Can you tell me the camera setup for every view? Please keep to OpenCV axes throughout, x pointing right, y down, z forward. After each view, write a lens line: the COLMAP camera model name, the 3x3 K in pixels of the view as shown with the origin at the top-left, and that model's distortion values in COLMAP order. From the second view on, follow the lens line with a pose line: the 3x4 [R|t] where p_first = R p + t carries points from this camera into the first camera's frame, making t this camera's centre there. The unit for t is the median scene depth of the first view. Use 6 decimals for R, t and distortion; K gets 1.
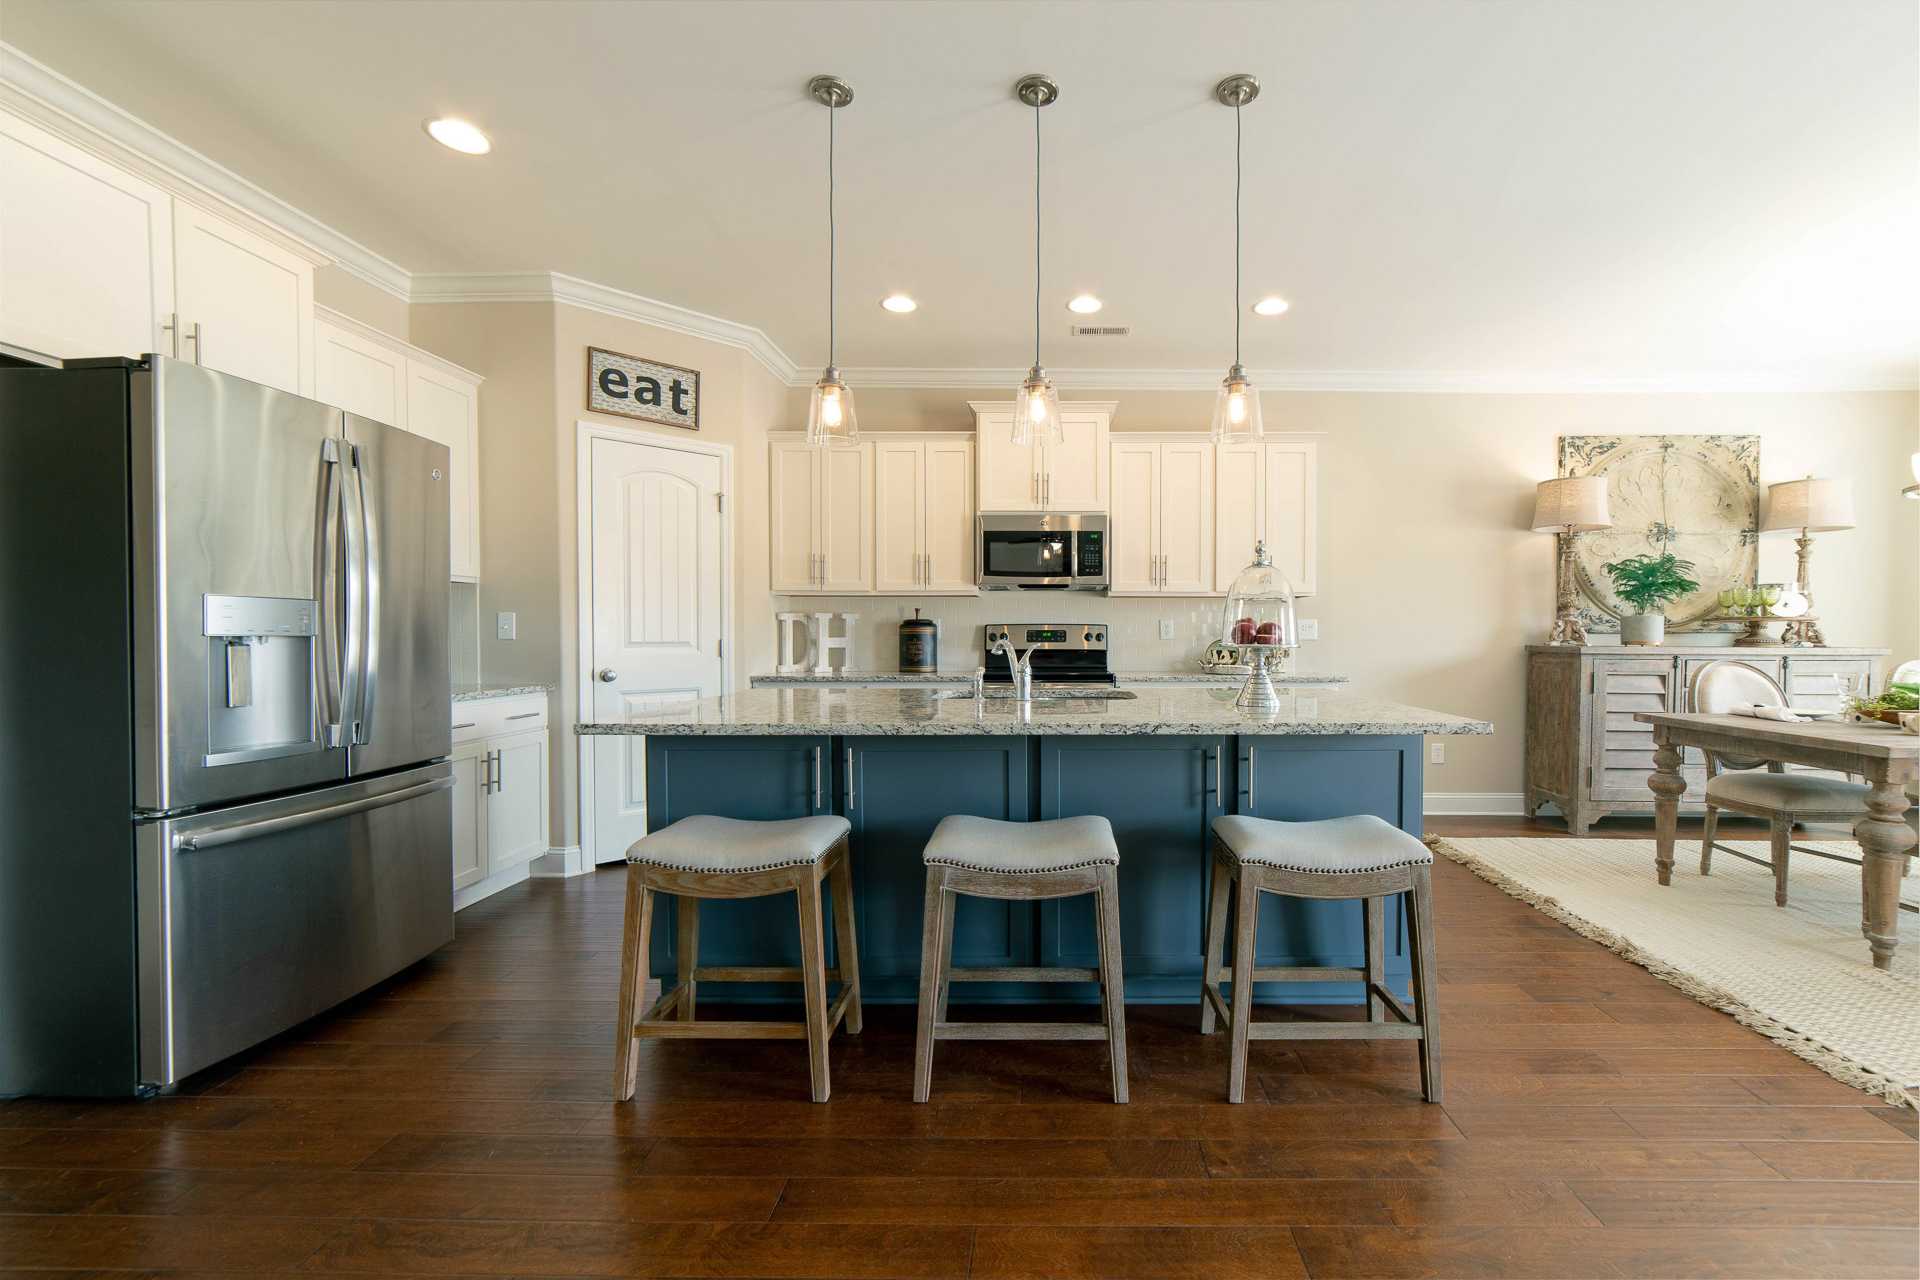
lens RADIAL K [[780.5, 0, 1044.3], [0, 780.5, 647.6], [0, 0, 1]] dist [-0.019638, 0.011121]
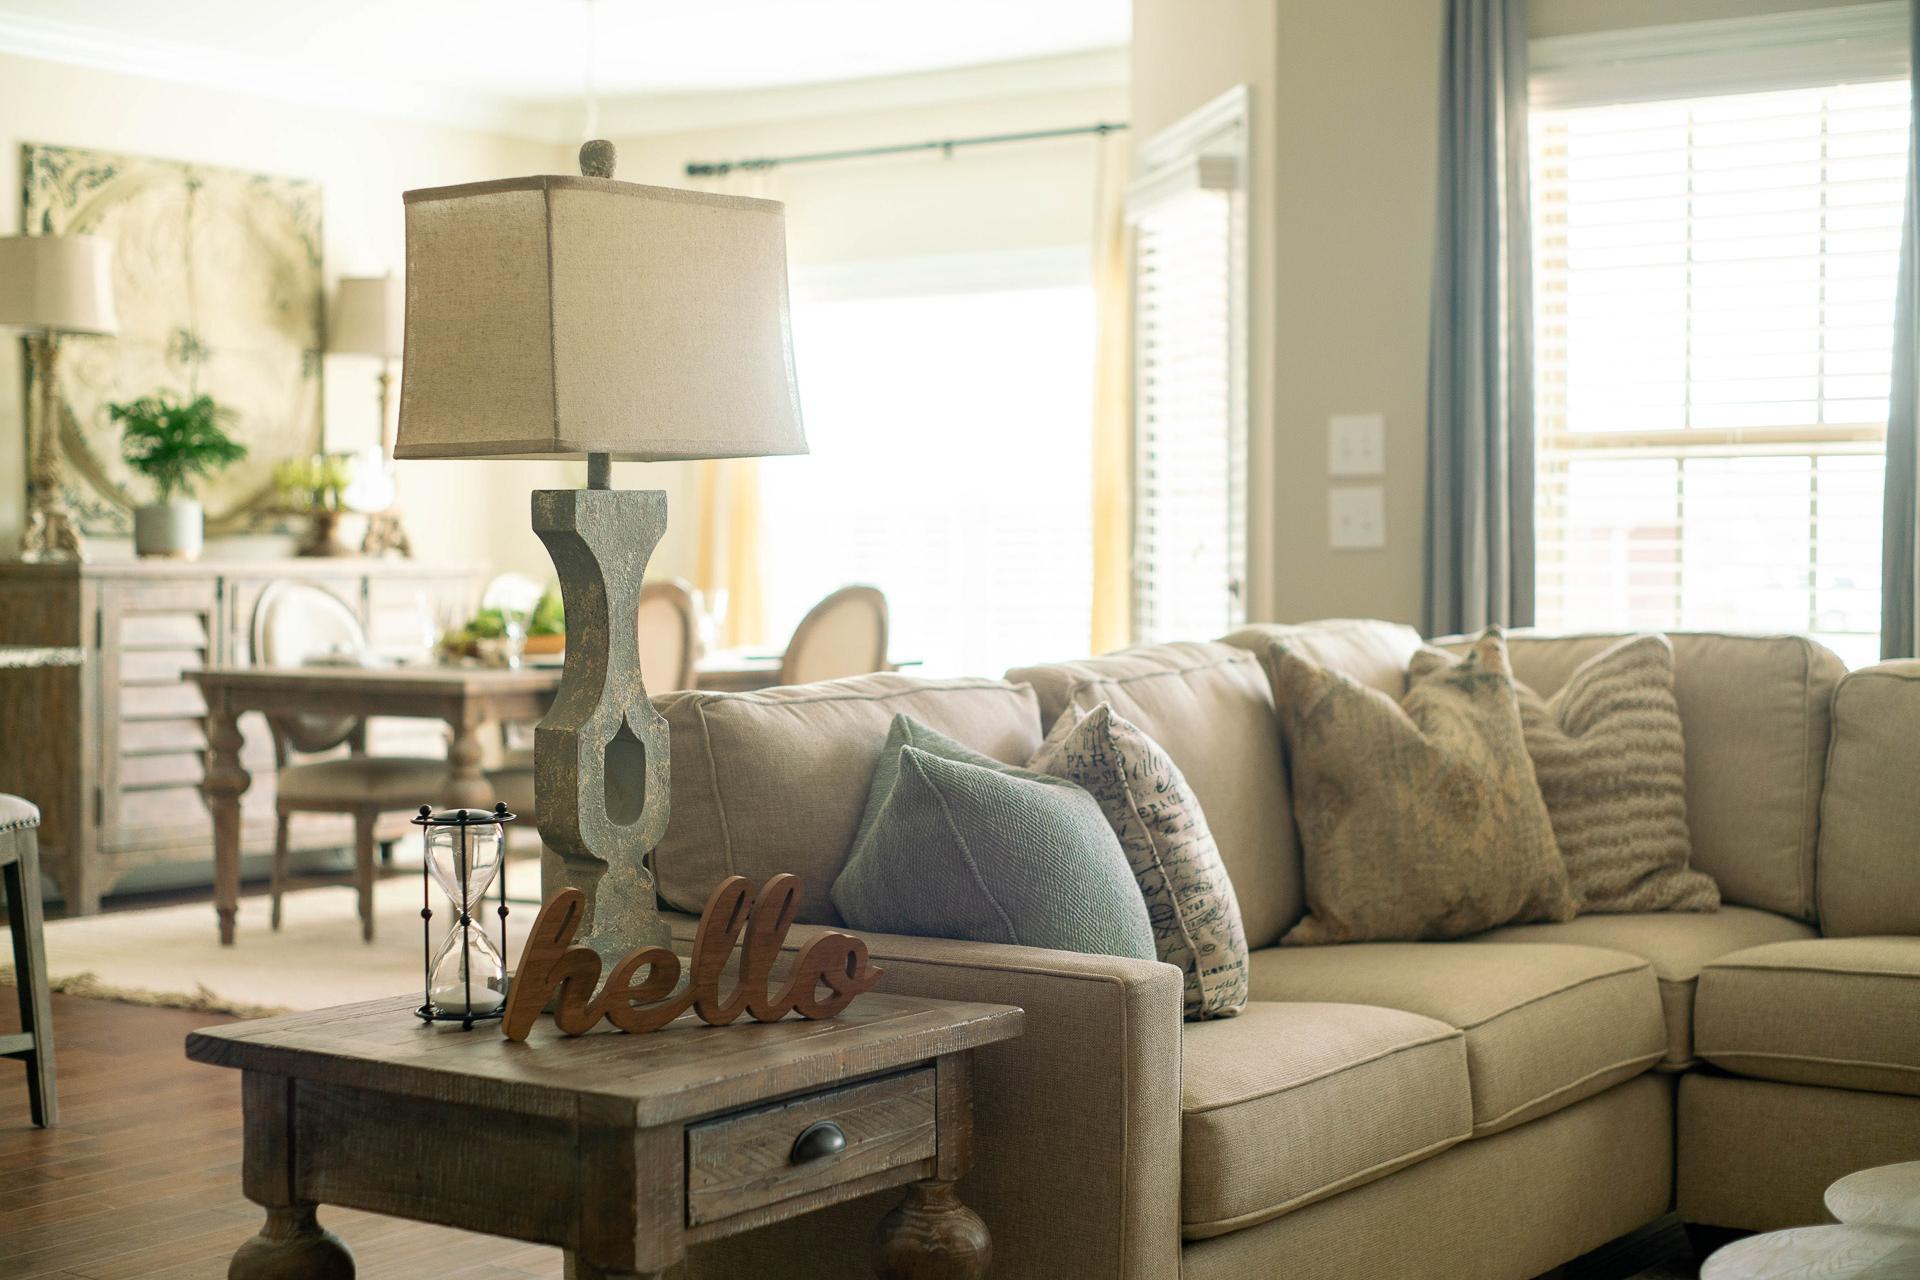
lens RADIAL K [[2882.2, 0, 960.0], [0, 2882.2, 640.0], [0, 0, 1]] dist [-0.038662, 0.016076]
pose [[0.566588, -0.028817, 0.823497, -0.562702], [0.018088, 0.999582, 0.022534, 0.018390], [-0.823803, 0.002128, 0.566873, -0.585037]]
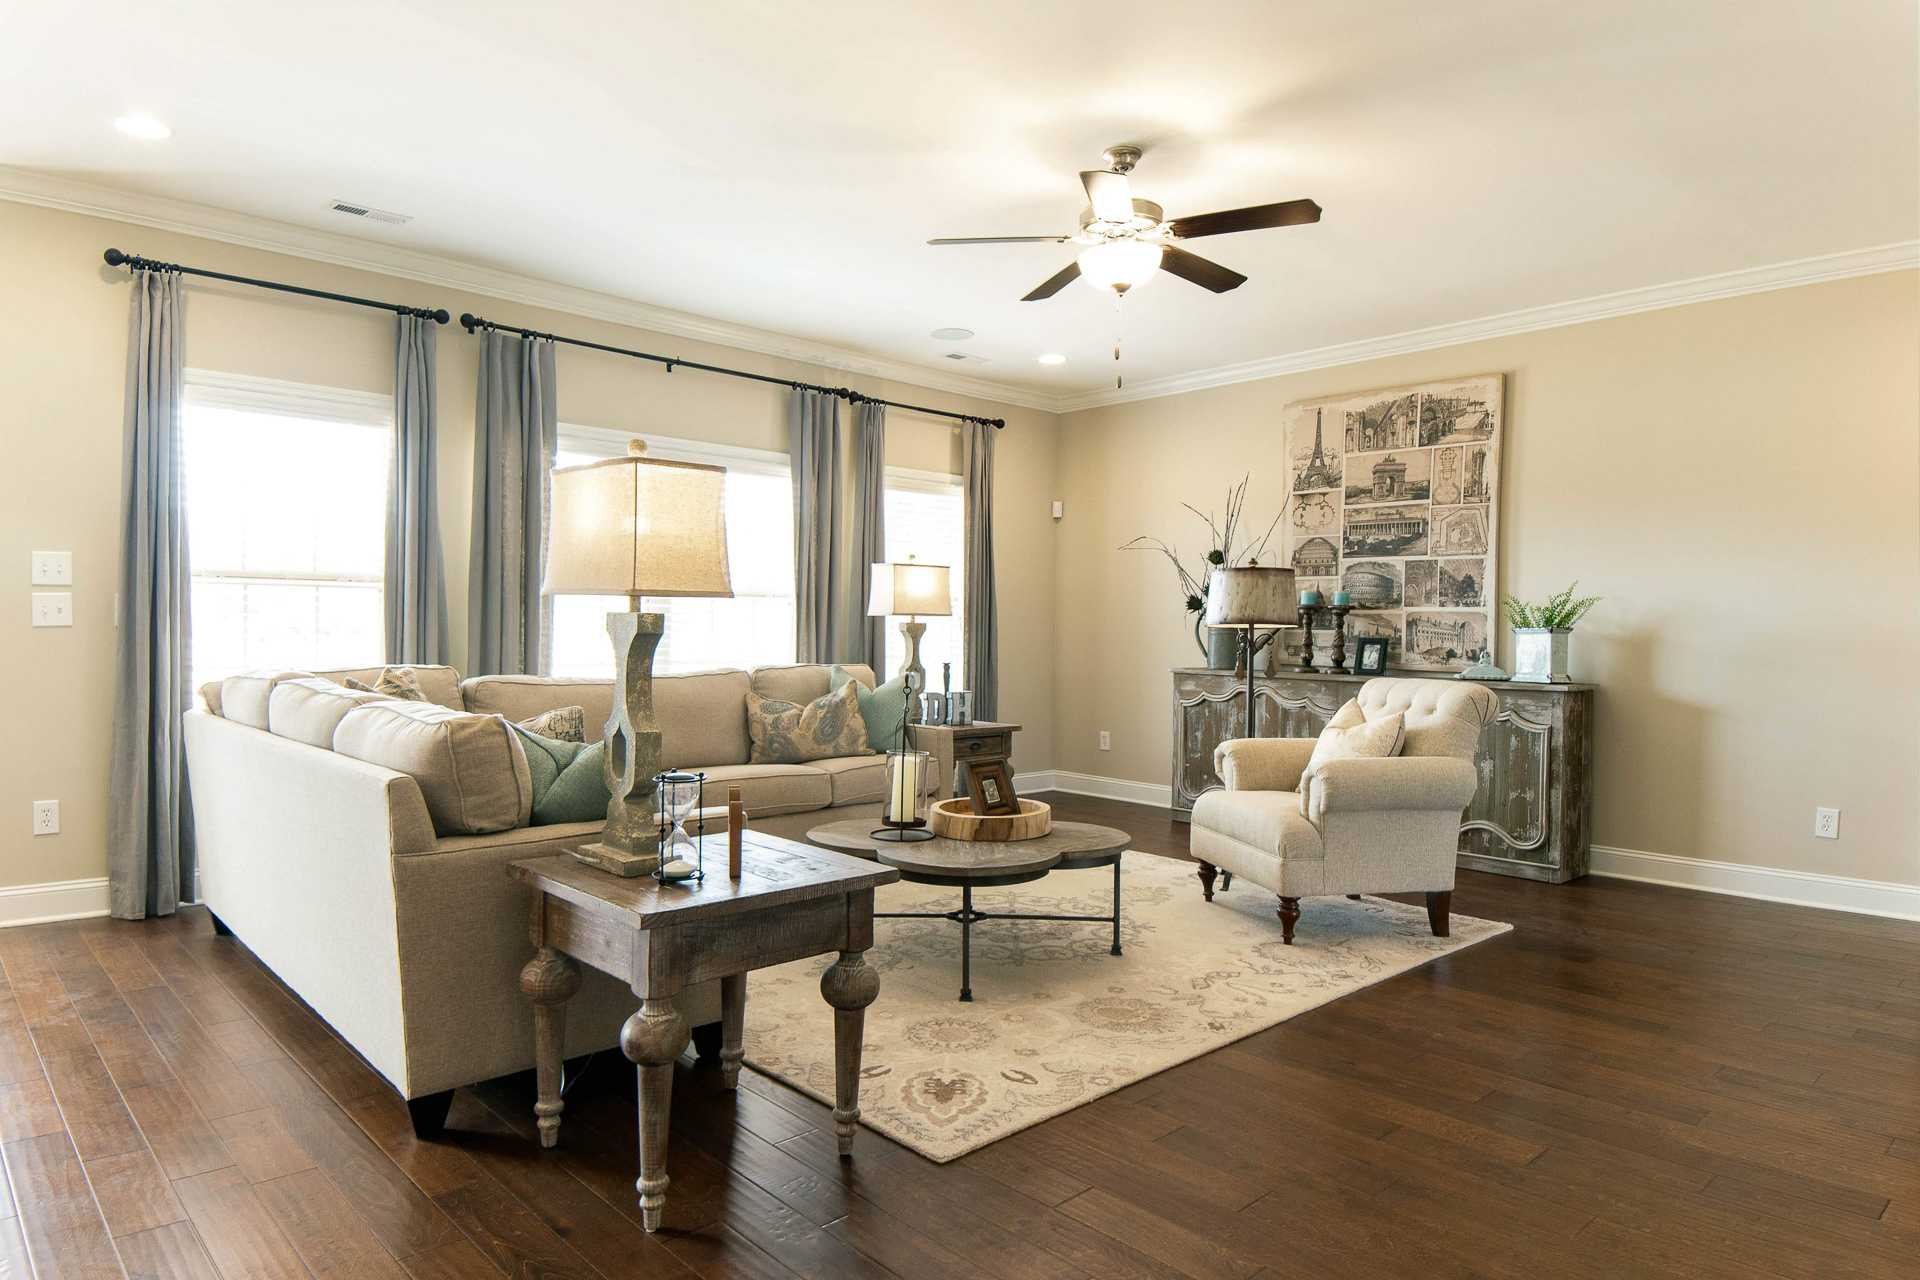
lens RADIAL K [[1149.1, 0, 947.5], [0, 1149.1, 642.7], [0, 0, 1]] dist [0.085507, -0.114223]
pose [[-0.693552, -0.019534, 0.720141, -0.547958], [-0.001717, 0.999674, 0.025464, -0.001690], [-0.720404, 0.016424, -0.693360, 0.148869]]
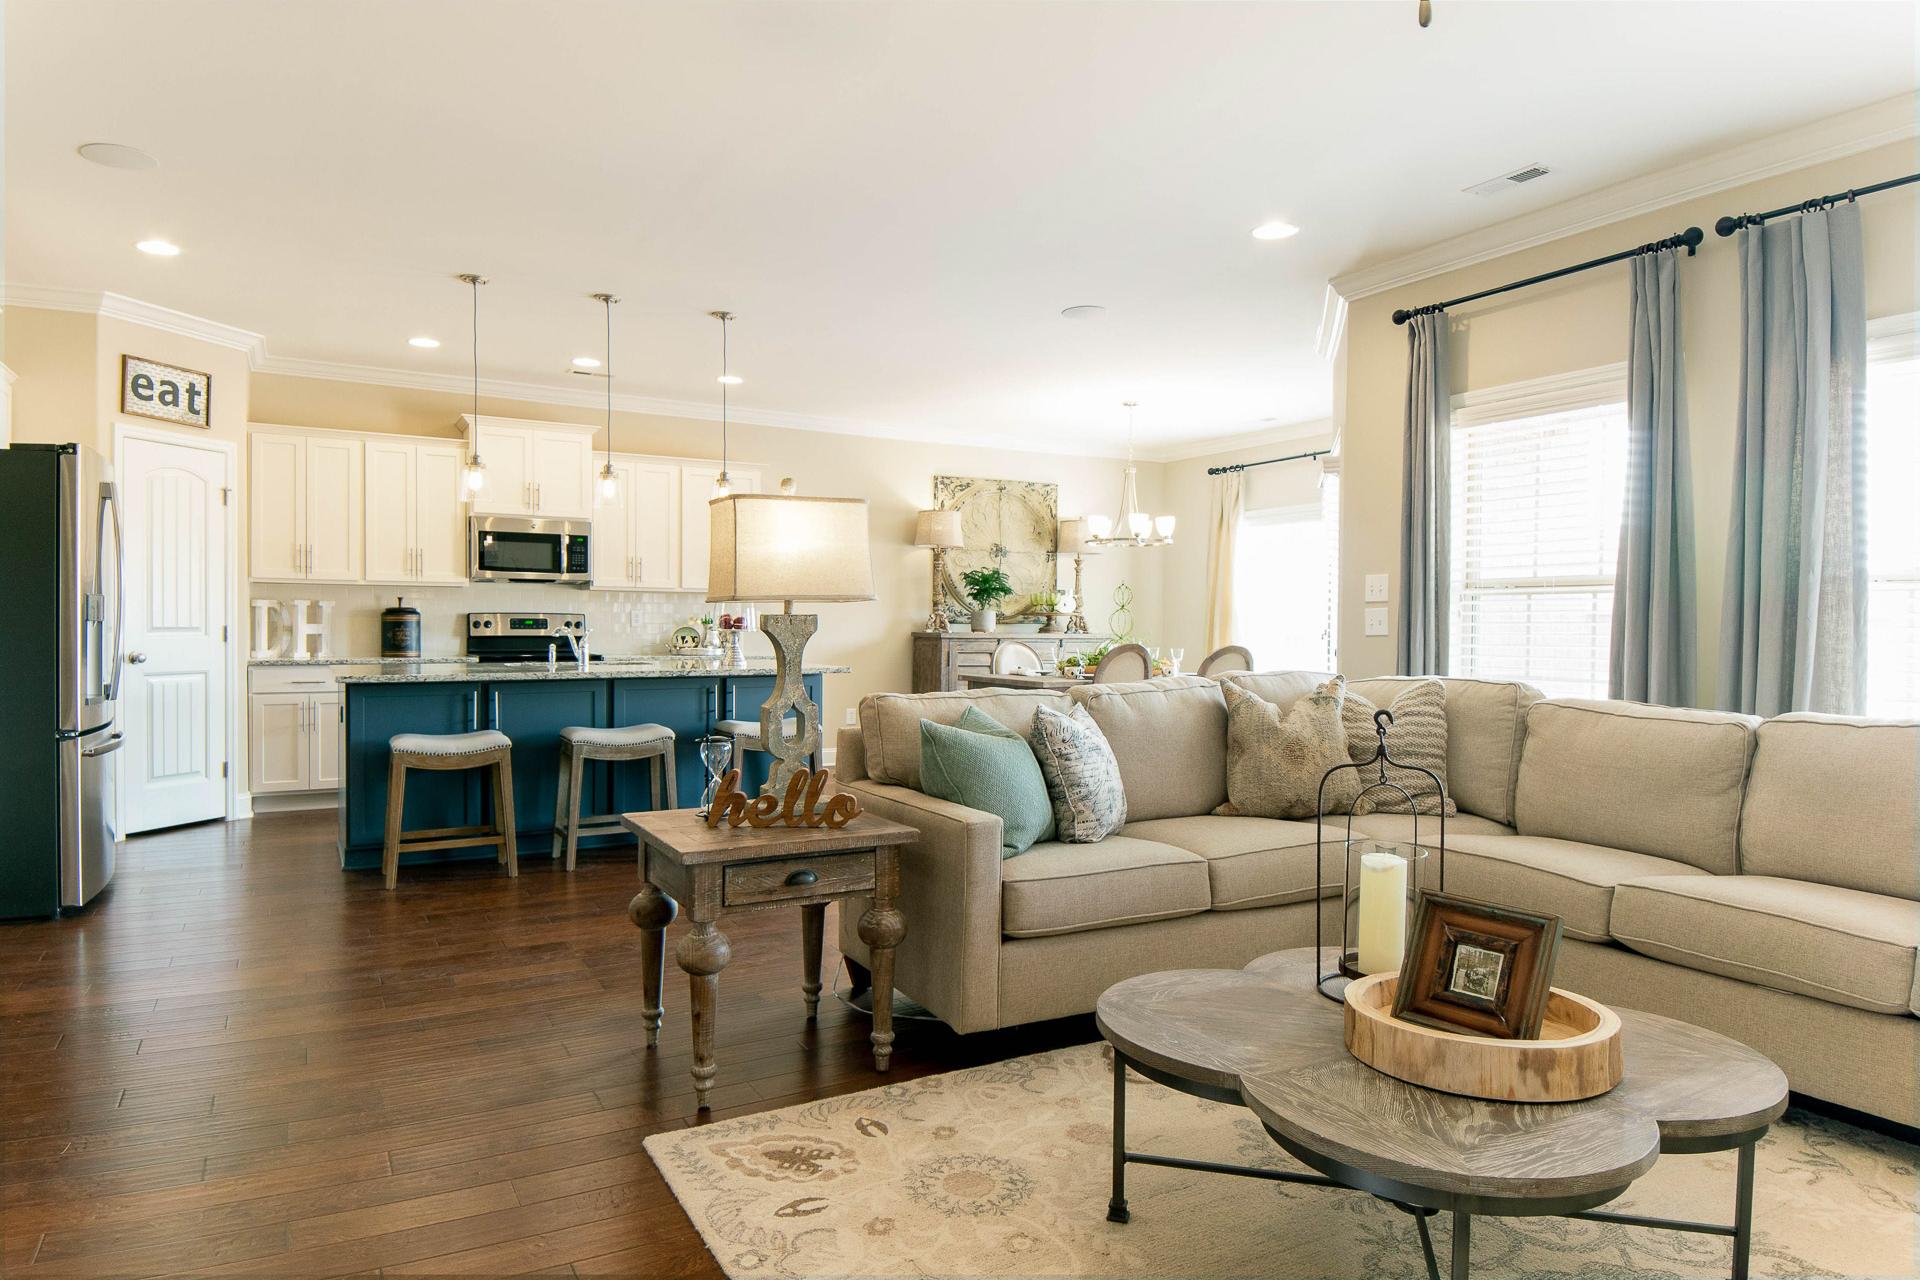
lens RADIAL K [[1149.1, 0, 947.5], [0, 1149.1, 642.7], [0, 0, 1]] dist [0.085507, -0.114223]
pose [[0.871442, -0.003701, 0.490485, -0.306290], [0.003747, 0.999993, 0.000889, 0.014035], [-0.490484, 0.001063, 0.871449, -0.785349]]
